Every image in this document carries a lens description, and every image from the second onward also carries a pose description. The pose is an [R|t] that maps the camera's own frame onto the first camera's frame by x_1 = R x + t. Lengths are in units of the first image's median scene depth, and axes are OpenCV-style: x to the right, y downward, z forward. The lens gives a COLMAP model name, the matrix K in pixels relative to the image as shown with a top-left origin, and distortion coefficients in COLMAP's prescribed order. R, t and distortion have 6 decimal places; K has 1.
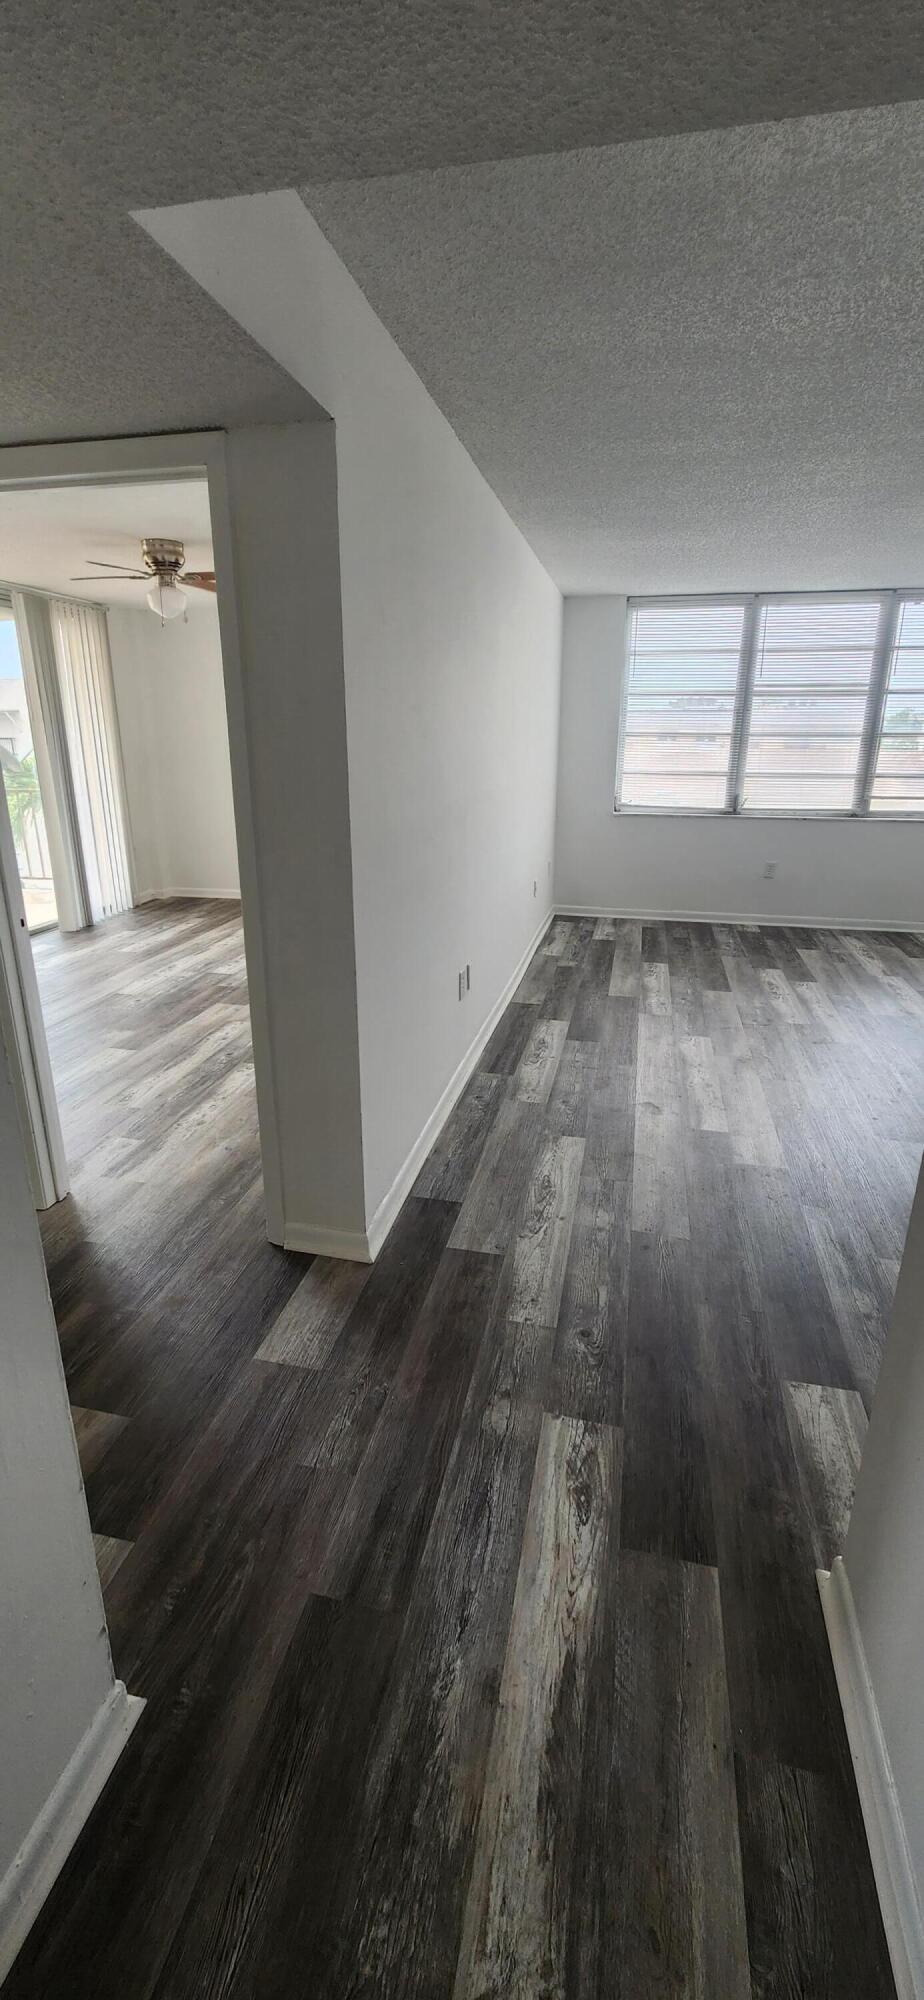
lens RADIAL K [[820.0, 0, 453.3], [0, 820.0, 995.1], [0, 0, 1]] dist [-0.001218, -0.001292]
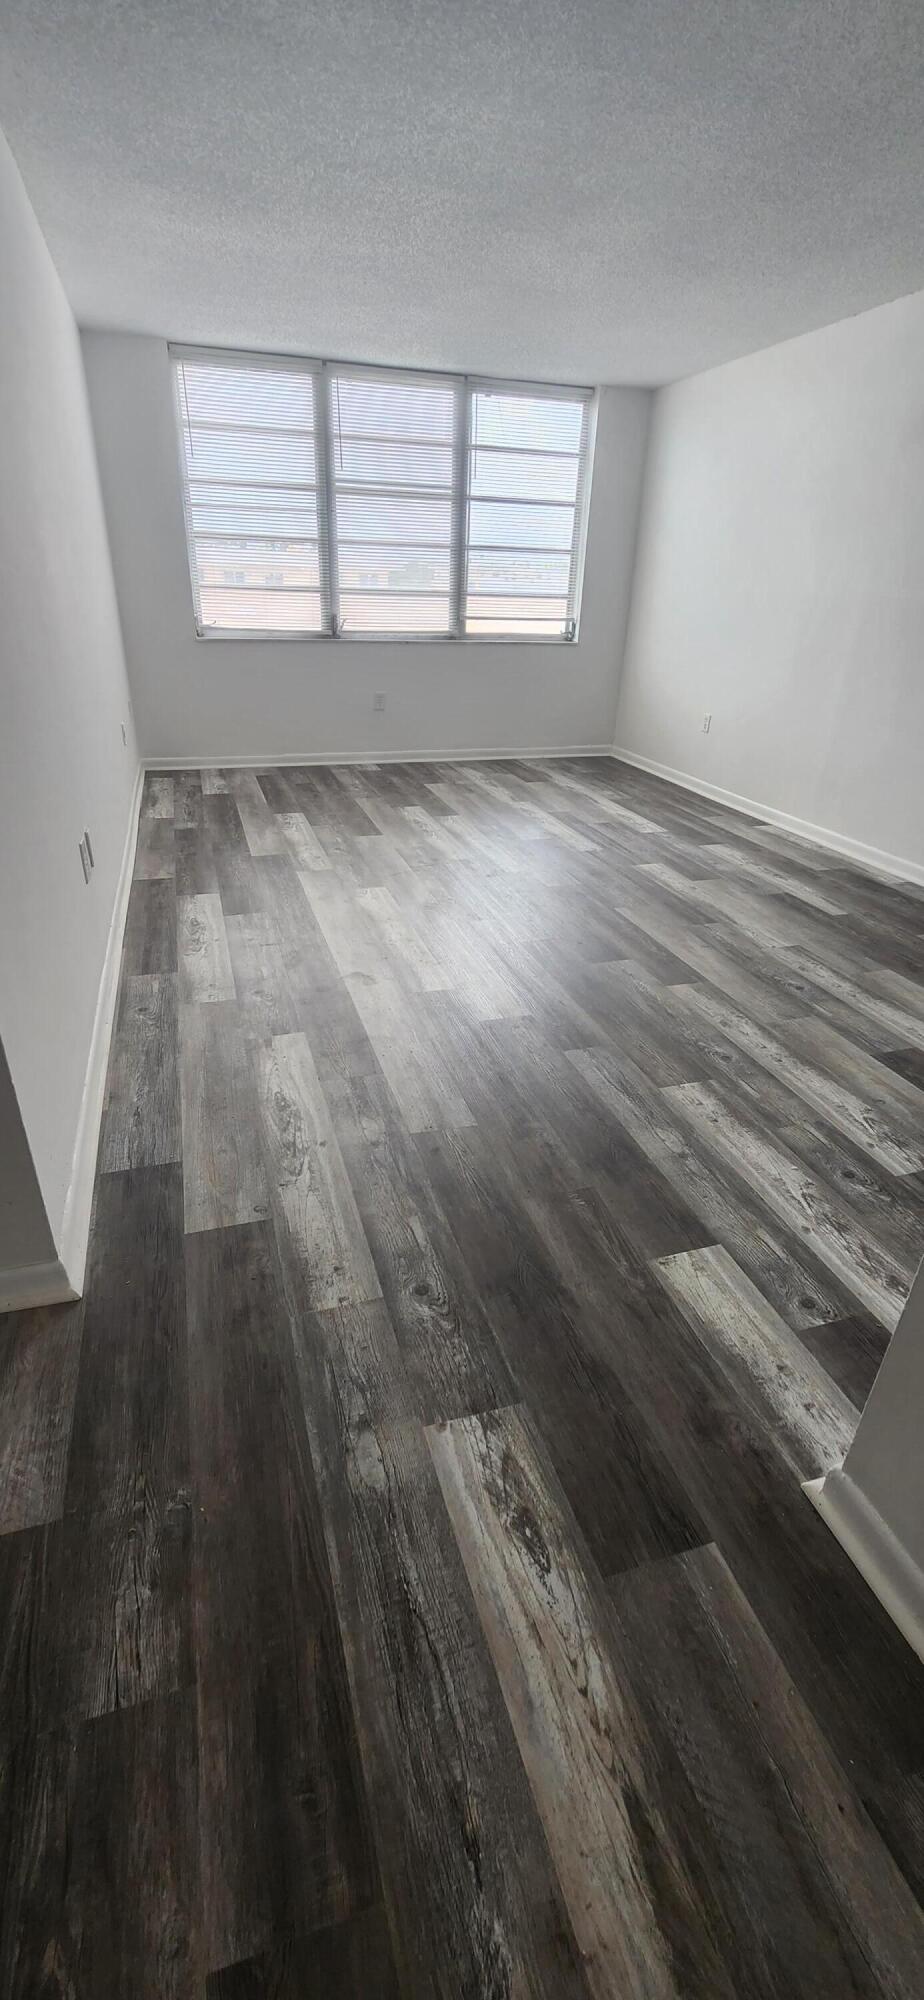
lens RADIAL K [[810.6, 0, 451.8], [0, 810.6, 996.8], [0, 0, 1]] dist [-0.003917, 0.000288]
pose [[0.863407, -0.208042, 0.459616, -0.064422], [0.129064, 0.971786, 0.197420, 0.004121], [-0.487720, -0.111134, 0.865898, 0.234757]]
